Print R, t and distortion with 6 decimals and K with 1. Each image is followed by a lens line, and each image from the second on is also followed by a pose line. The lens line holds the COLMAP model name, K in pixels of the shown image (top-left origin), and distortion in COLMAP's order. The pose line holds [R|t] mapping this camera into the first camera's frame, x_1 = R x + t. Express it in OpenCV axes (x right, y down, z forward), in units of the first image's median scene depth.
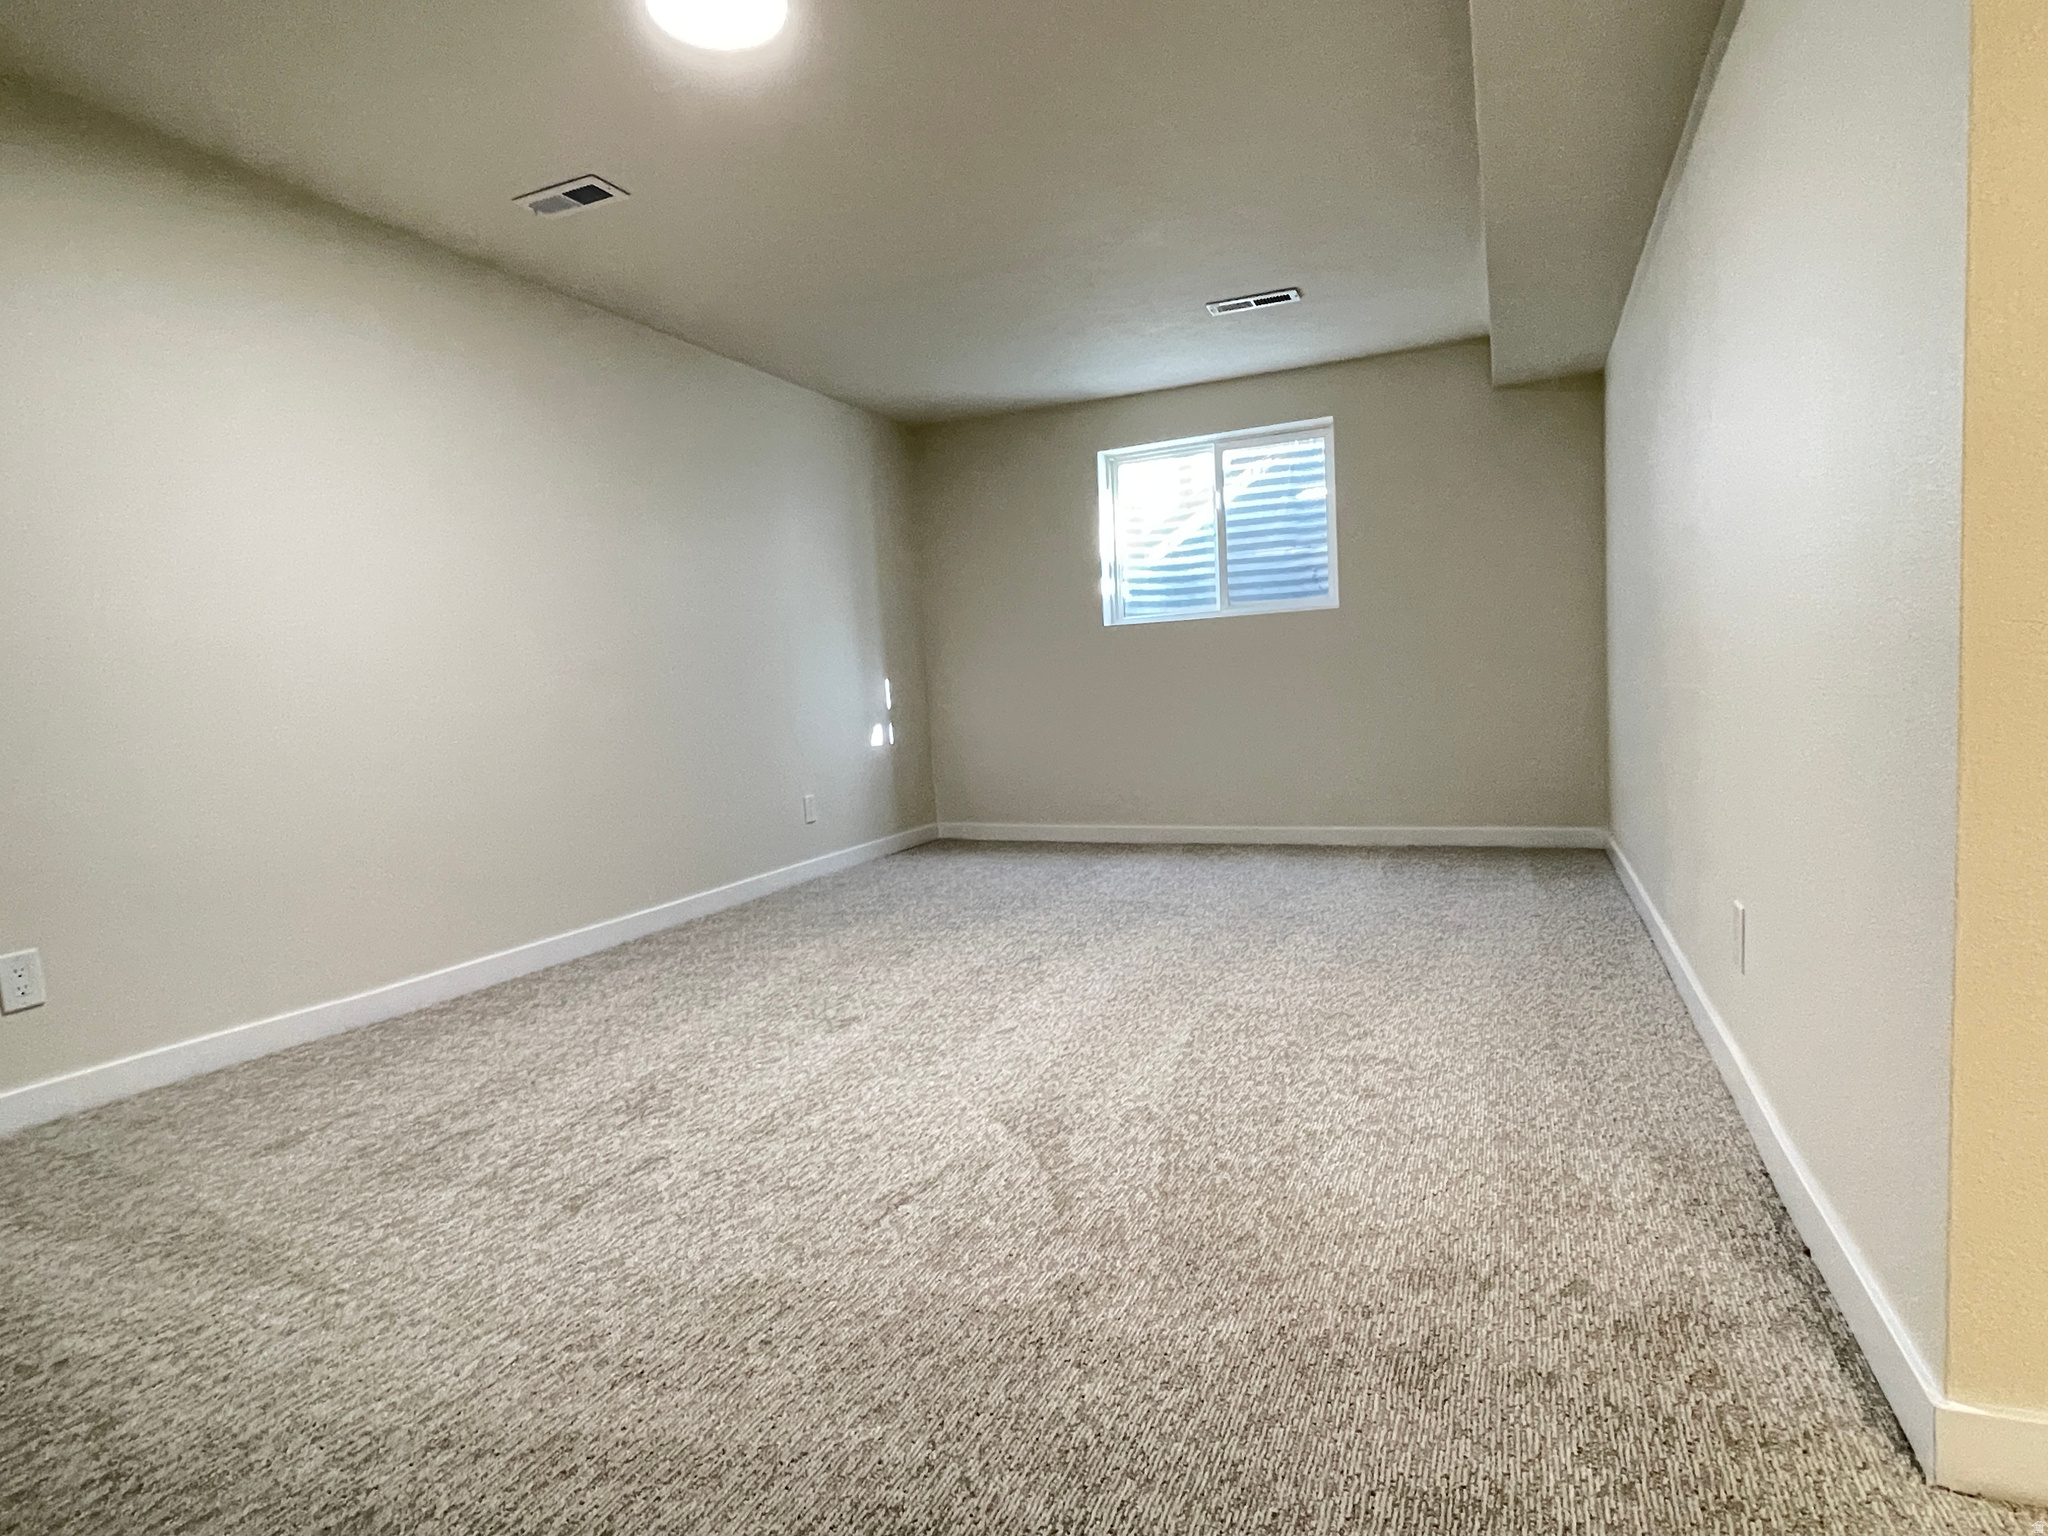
lens RADIAL K [[1169.8, 0, 1018.5], [0, 1169.8, 768.4], [0, 0, 1]] dist [0.004337, -0.003572]
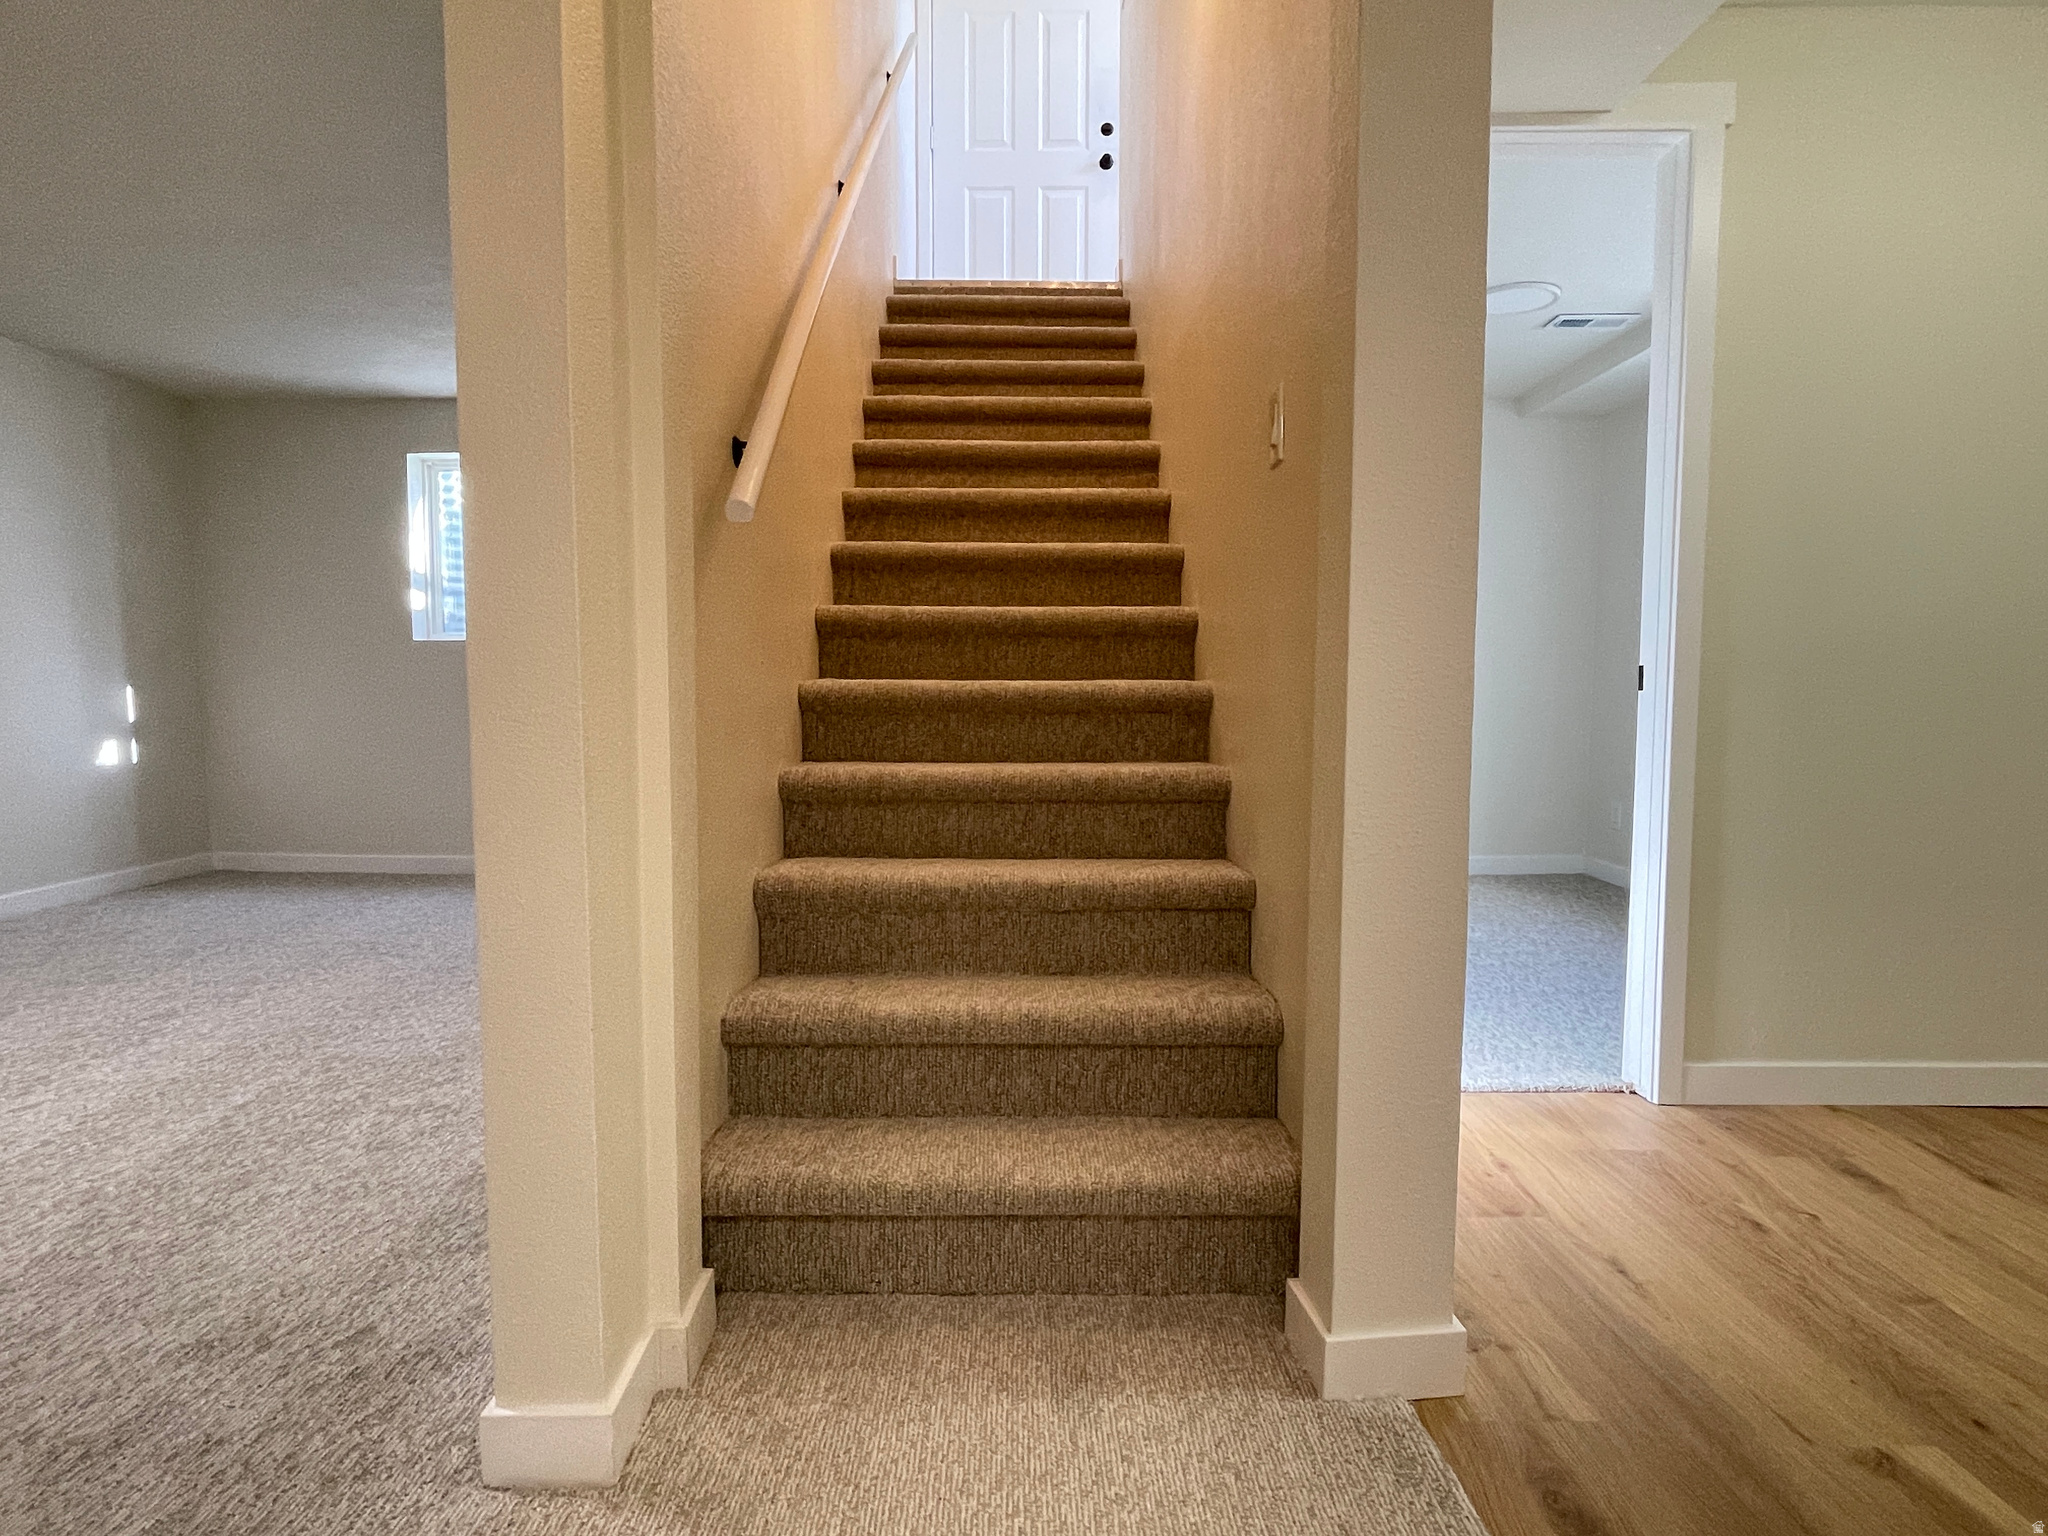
lens RADIAL K [[1169.8, 0, 1017.5], [0, 1169.8, 779.5], [0, 0, 1]] dist [0.004337, -0.003572]
pose [[0.922322, 0.017014, 0.386049, 0.336699], [-0.015348, 0.999855, -0.007396, -0.025894], [-0.386118, 0.000896, 0.922449, -0.095588]]
